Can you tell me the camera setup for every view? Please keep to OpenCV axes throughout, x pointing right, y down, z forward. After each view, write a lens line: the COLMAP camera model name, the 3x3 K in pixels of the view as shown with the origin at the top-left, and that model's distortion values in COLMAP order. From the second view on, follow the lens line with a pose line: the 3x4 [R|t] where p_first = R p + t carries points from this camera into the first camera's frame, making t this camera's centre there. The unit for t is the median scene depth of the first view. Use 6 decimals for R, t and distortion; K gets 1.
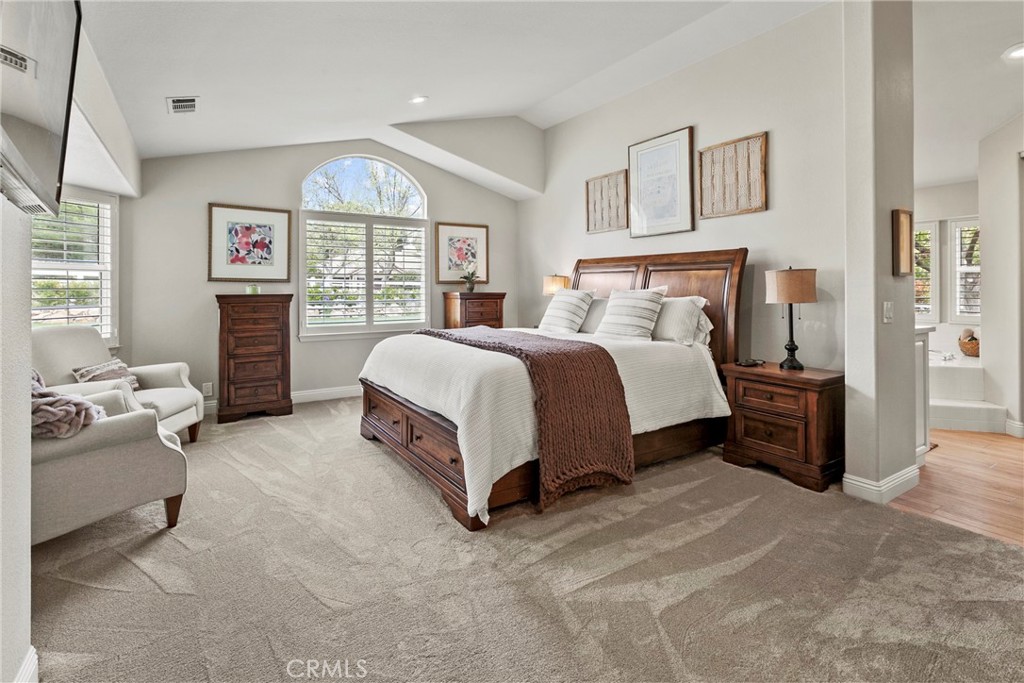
lens RADIAL K [[478.8, 0, 512.9], [0, 478.8, 298.0], [0, 0, 1]] dist [0.000369, -0.001086]
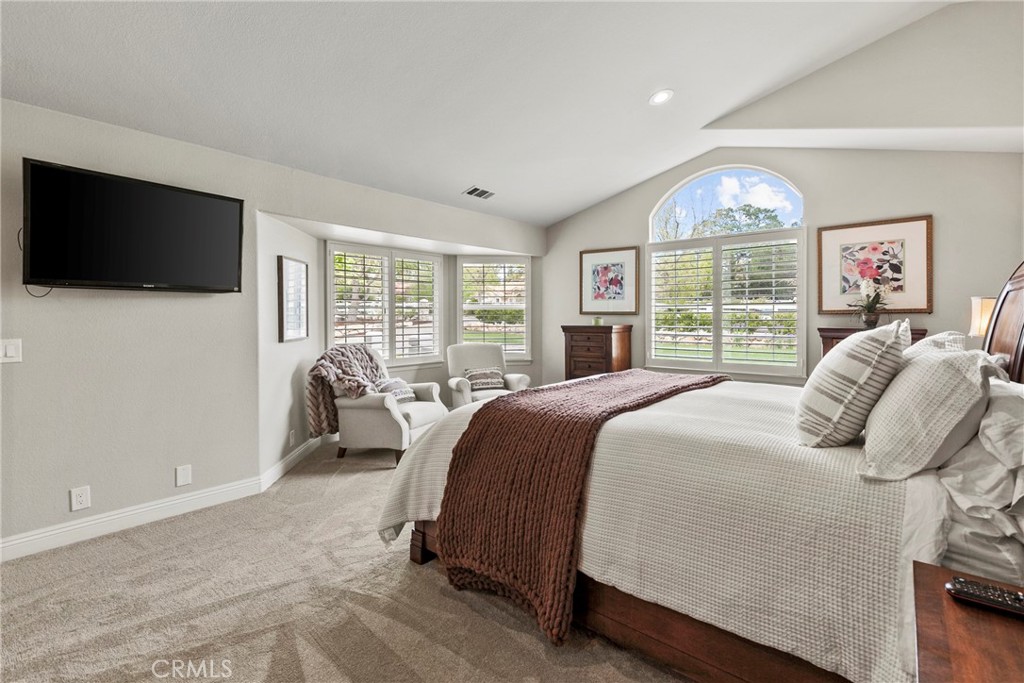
lens RADIAL K [[475.0, 0, 514.9], [0, 475.0, 315.6], [0, 0, 1]] dist [0.001494, -0.000647]
pose [[0.305488, -0.005620, -0.952179, 0.463708], [-0.019122, 0.999745, -0.012035, -0.013443], [0.952004, 0.021885, 0.305302, 0.440948]]
